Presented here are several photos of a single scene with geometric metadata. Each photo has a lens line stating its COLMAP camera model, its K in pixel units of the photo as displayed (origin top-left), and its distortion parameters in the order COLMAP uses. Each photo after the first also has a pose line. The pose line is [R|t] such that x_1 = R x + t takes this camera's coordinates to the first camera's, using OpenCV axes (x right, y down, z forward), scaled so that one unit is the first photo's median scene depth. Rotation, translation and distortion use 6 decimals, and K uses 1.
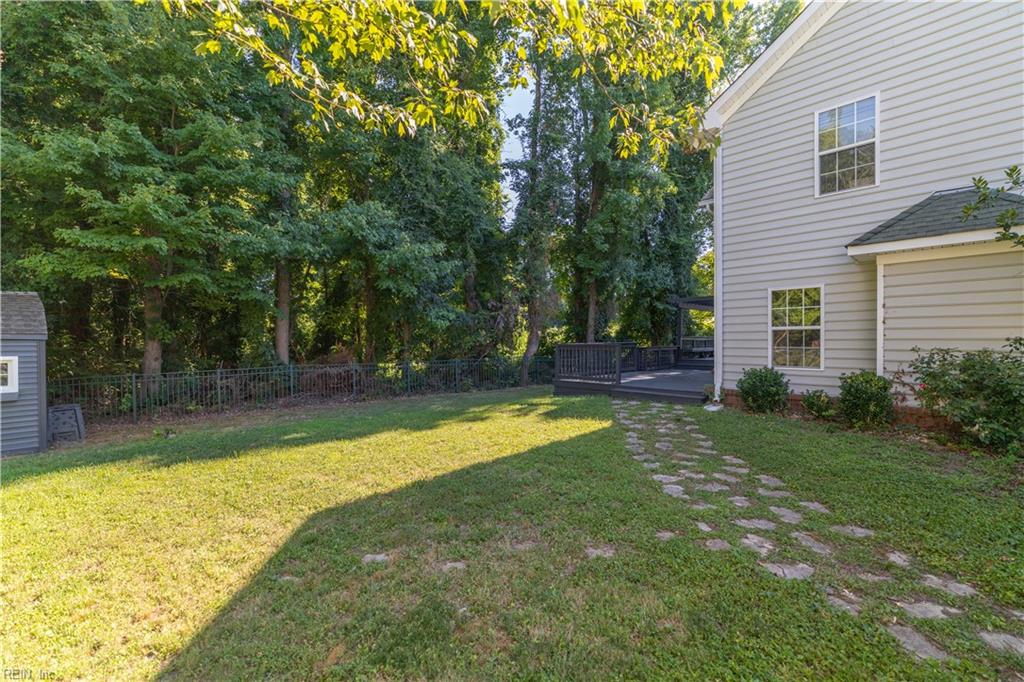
lens RADIAL K [[440.8, 0, 513.3], [0, 440.8, 344.2], [0, 0, 1]] dist [0.000597, -0.000009]
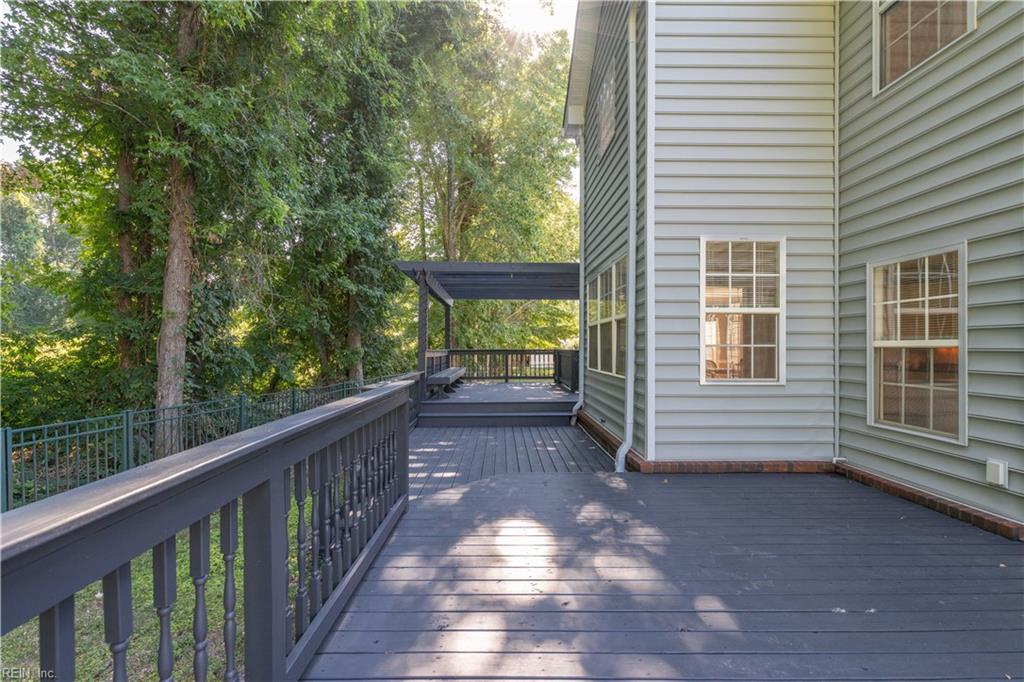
lens RADIAL K [[440.8, 0, 513.3], [0, 440.8, 344.2], [0, 0, 1]] dist [0.000597, -0.000009]
pose [[0.673997, 0.013770, 0.738605, 0.102732], [0.001599, 0.999797, -0.020099, -0.012775], [-0.738732, 0.014728, 0.673838, 0.583807]]
